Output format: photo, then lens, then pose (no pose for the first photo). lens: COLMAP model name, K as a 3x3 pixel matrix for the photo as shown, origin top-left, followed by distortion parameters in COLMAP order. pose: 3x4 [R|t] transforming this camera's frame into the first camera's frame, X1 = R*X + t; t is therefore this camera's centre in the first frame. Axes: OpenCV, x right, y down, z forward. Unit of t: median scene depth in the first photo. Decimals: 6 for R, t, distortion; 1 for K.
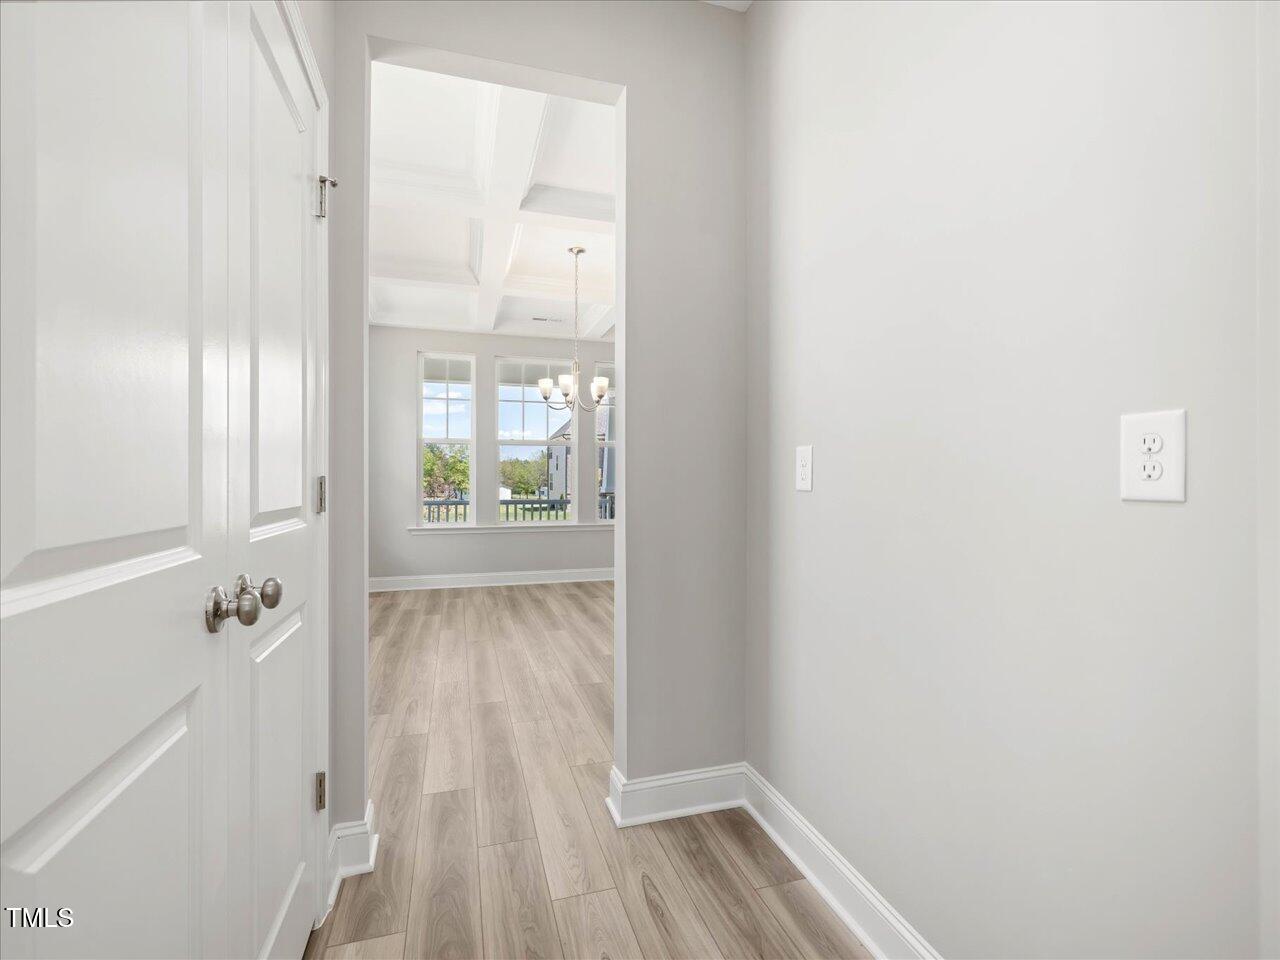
lens RADIAL K [[602.2, 0, 647.5], [0, 602.2, 477.3], [0, 0, 1]] dist [-0.001745, -0.001400]
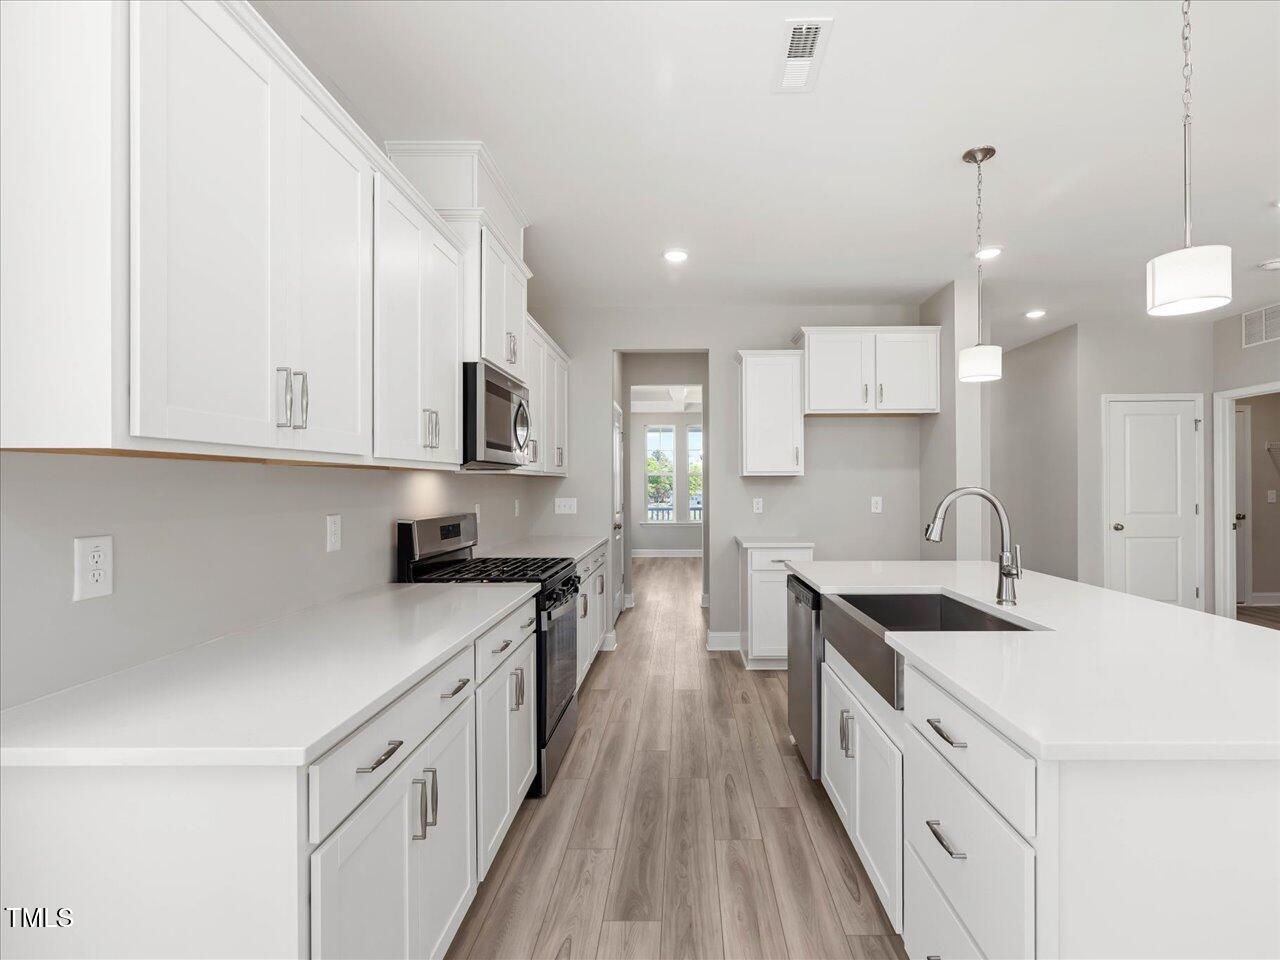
lens RADIAL K [[630.6, 0, 659.5], [0, 630.6, 484.6], [0, 0, 1]] dist [-0.000815, -0.000191]
pose [[0.942189, -0.005078, -0.335042, 0.388417], [0.007138, 0.999962, 0.004915, -0.051149], [0.335005, -0.007023, 0.942190, -1.013396]]
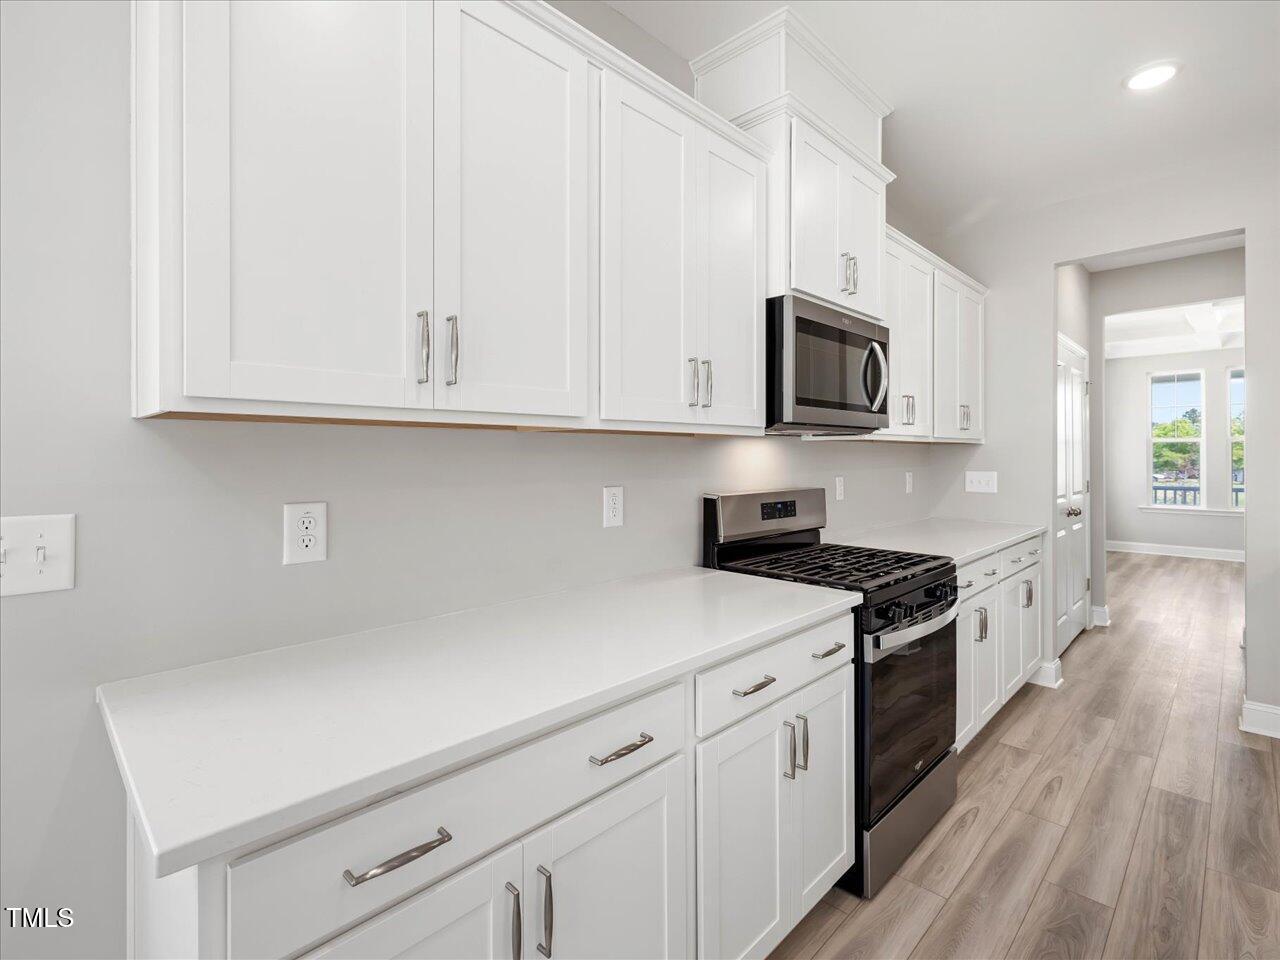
lens RADIAL K [[602.2, 0, 631.3], [0, 602.2, 457.9], [0, 0, 1]] dist [-0.001745, -0.001400]
pose [[0.454502, -0.004532, -0.890734, 0.367451], [0.010807, 0.999942, 0.000427, -0.047187], [0.890680, -0.009821, 0.454525, -0.800354]]
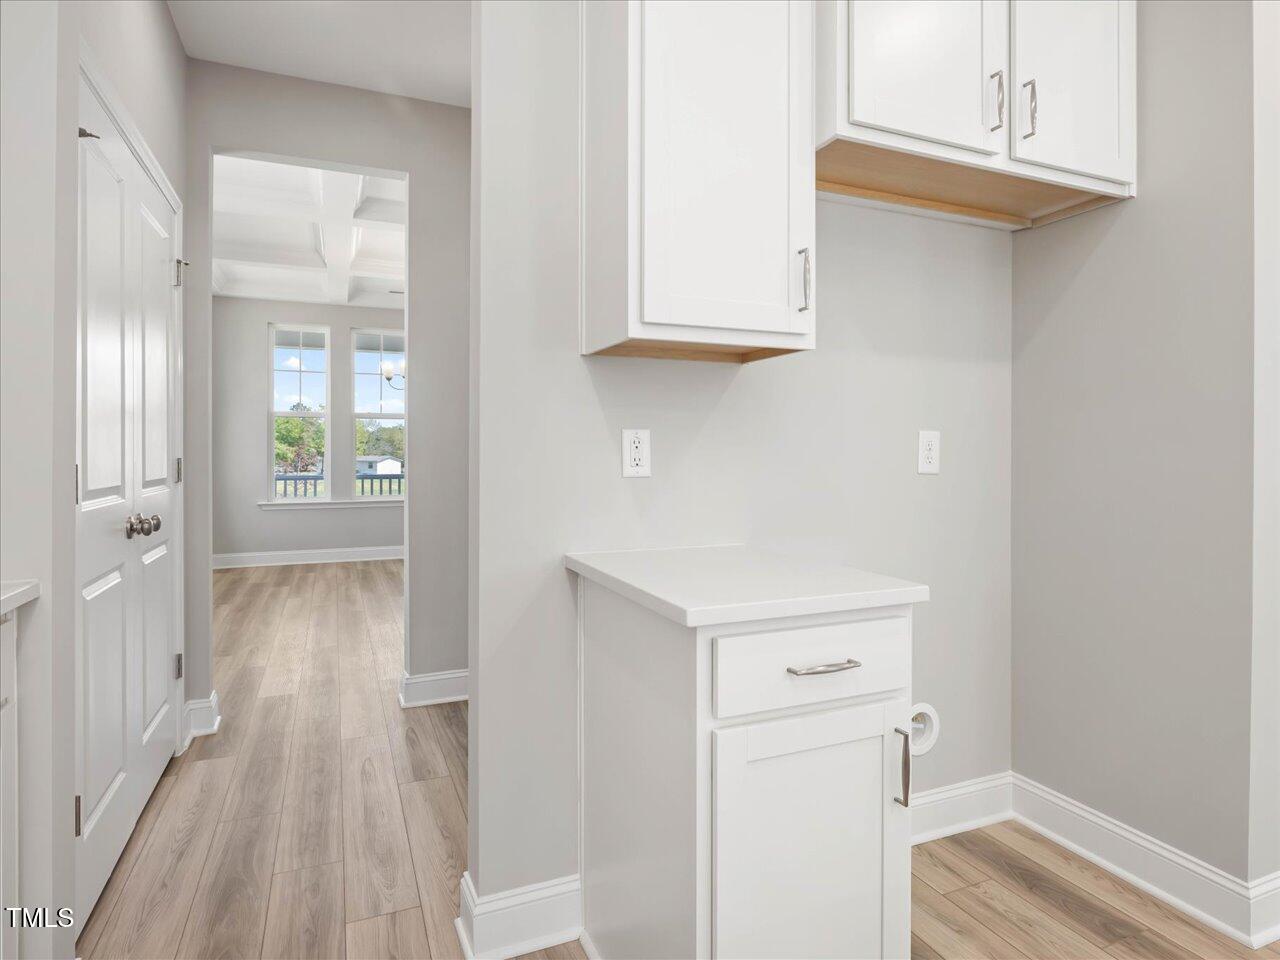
lens RADIAL K [[713.1, 0, 644.3], [0, 713.1, 454.9], [0, 0, 1]] dist [-0.005545, -0.001555]
pose [[0.994391, 0.001173, 0.105764, 0.141237], [-0.002276, 0.999944, 0.010310, -0.010387], [-0.105746, -0.010493, 0.994338, -0.293910]]
